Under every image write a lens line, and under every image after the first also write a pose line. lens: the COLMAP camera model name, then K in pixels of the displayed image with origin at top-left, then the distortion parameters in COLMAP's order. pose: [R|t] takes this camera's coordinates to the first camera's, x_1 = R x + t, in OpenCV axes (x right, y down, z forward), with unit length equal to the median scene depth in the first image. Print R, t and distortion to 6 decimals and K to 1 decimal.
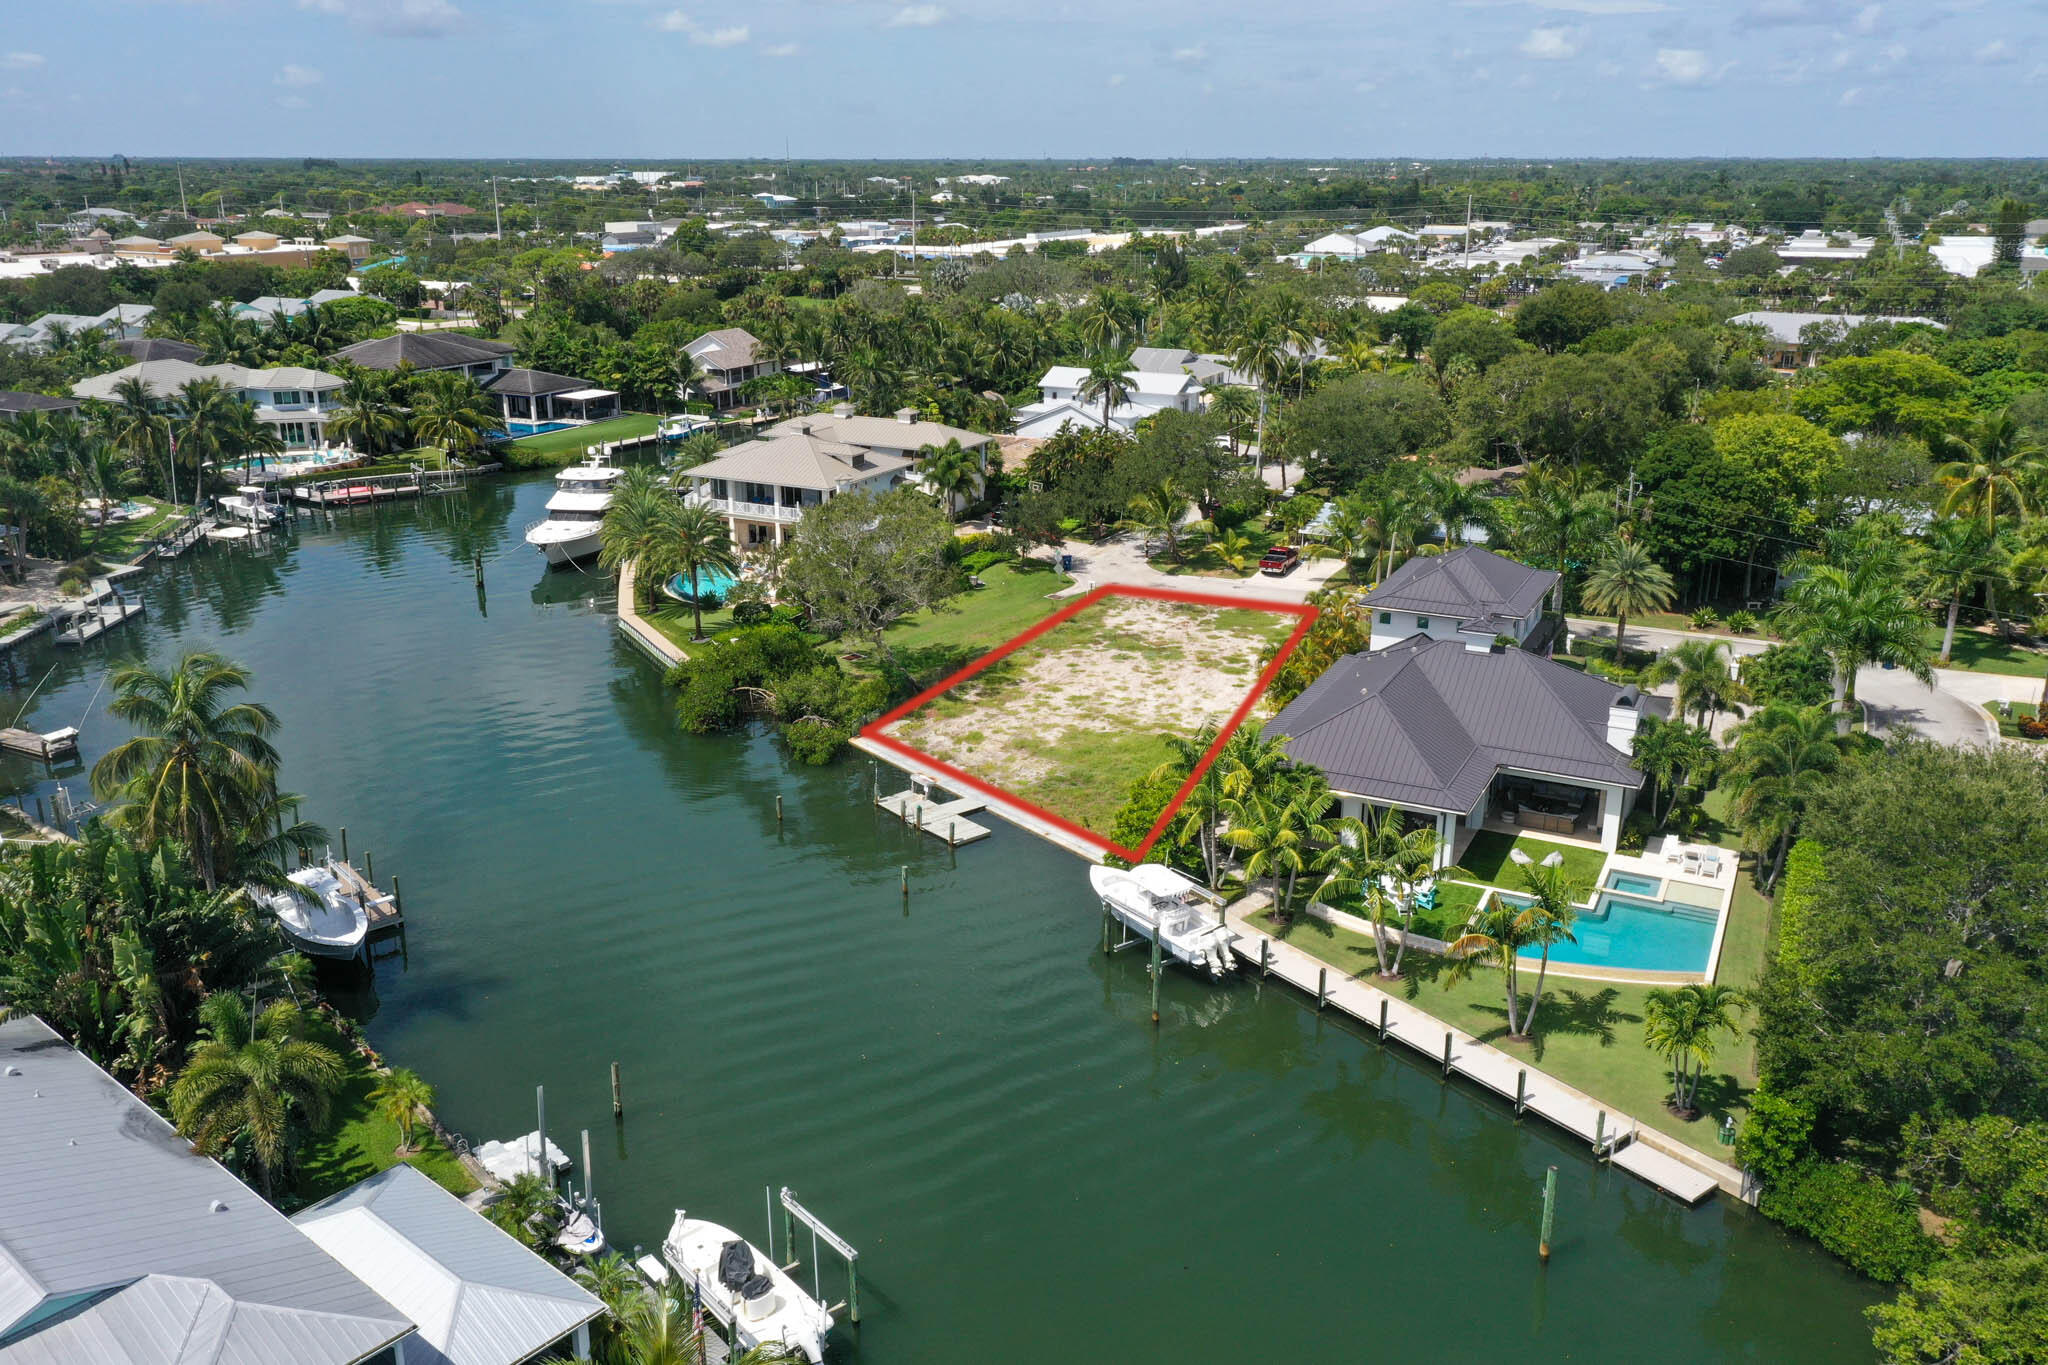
lens RADIAL K [[1620.4, 0, 1024.0], [0, 1620.4, 682.5], [0, 0, 1]] dist [0.008133, 0.001730]
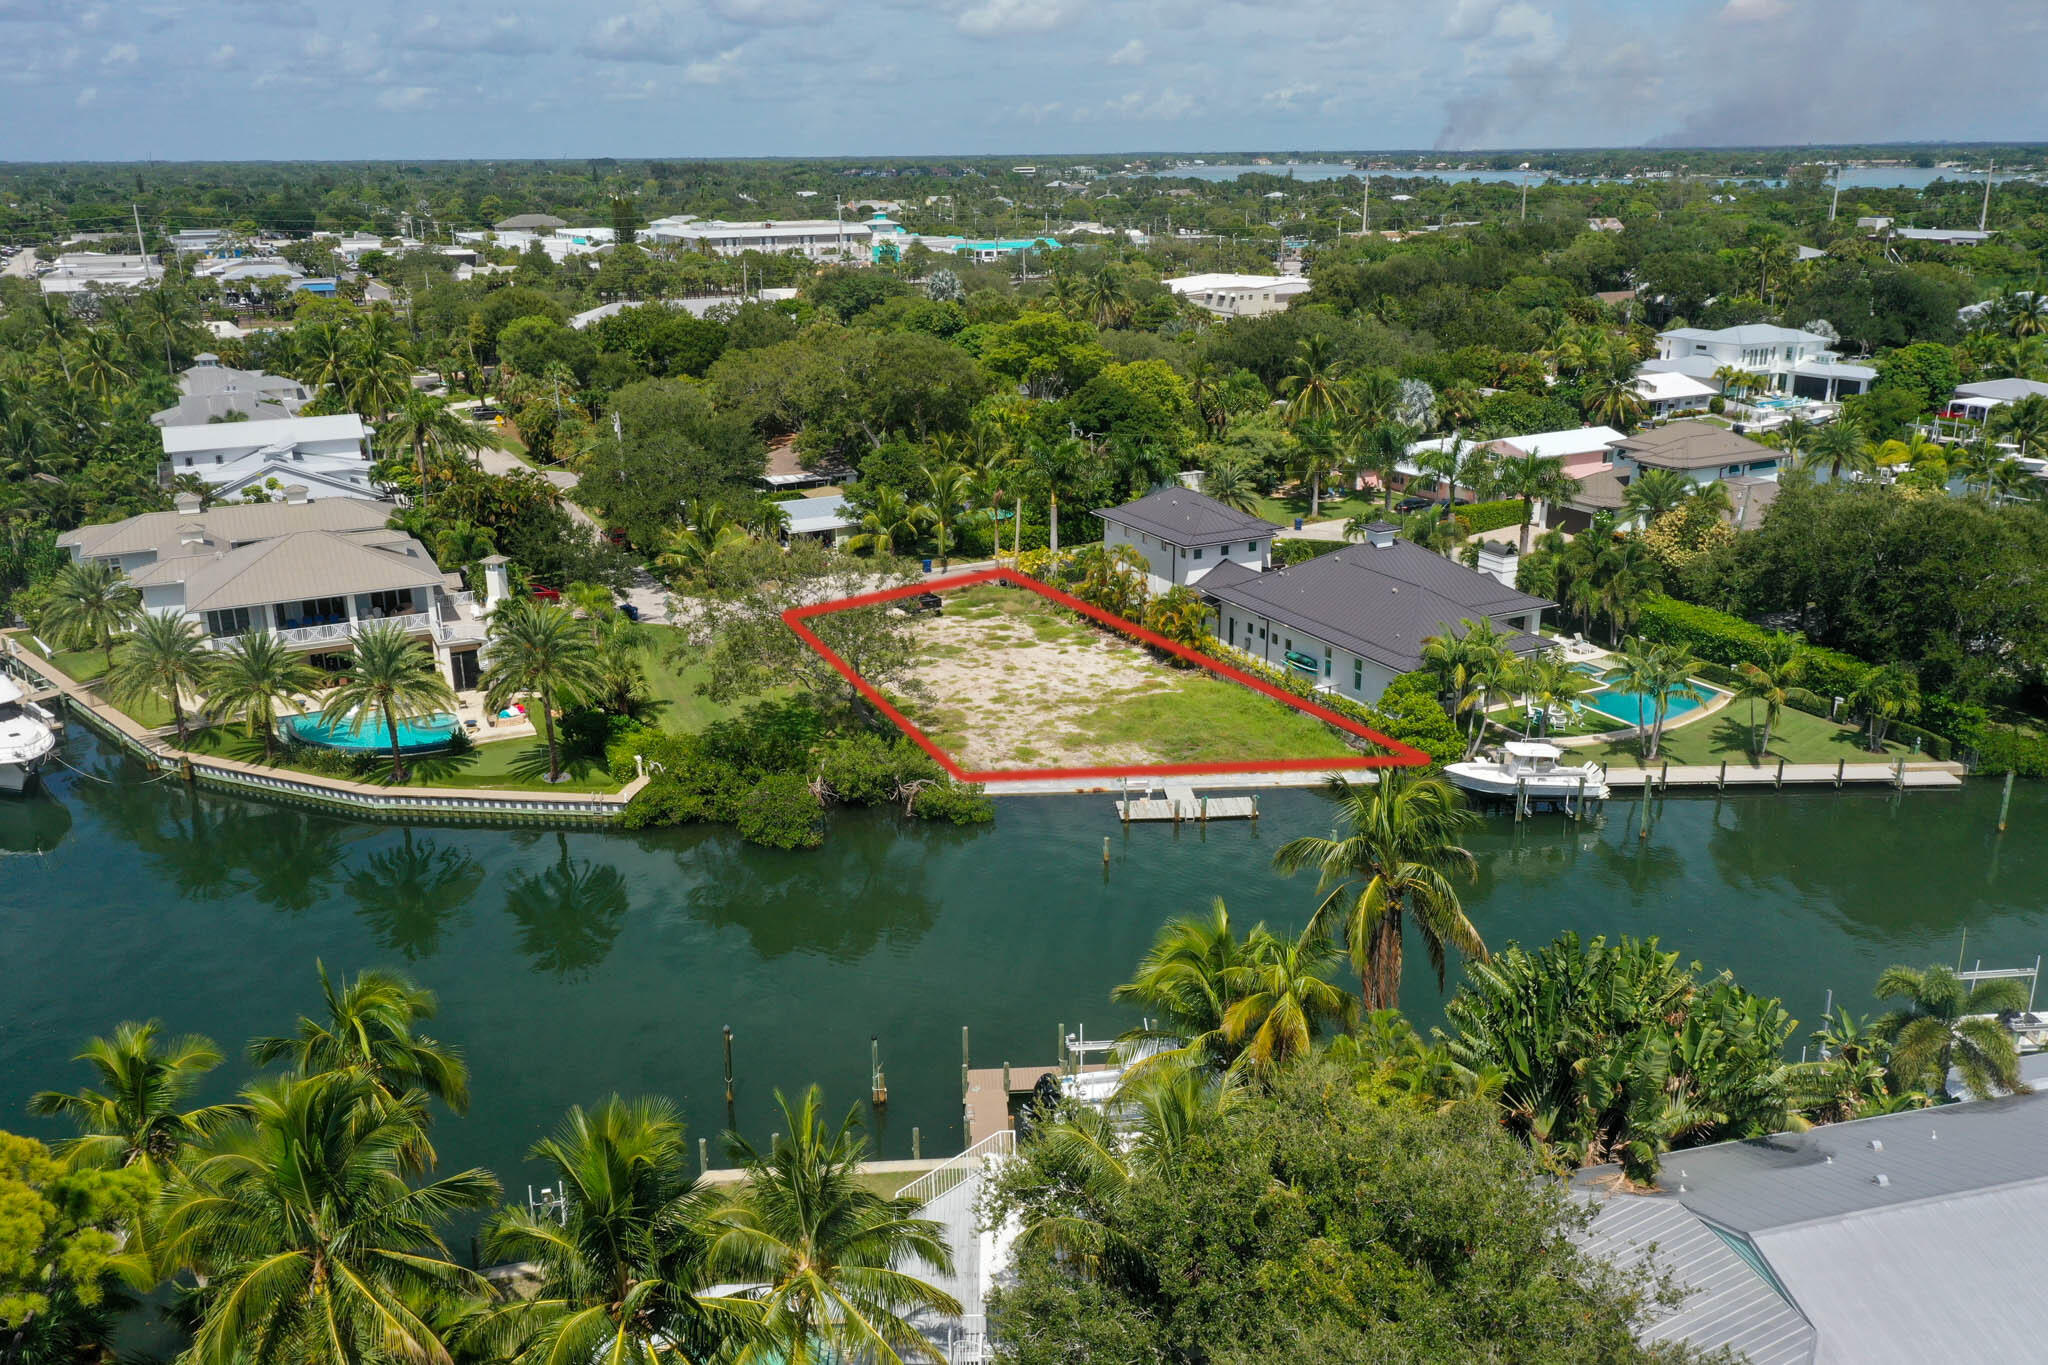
lens RADIAL K [[1615.7, 0, 1024.0], [0, 1615.7, 682.5], [0, 0, 1]] dist [0.013507, 0.001664]
pose [[0.587562, -0.257910, 0.766977, -0.559115], [0.258455, 0.958012, 0.124153, -0.093272], [-0.766793, 0.125281, 0.629550, 0.270850]]
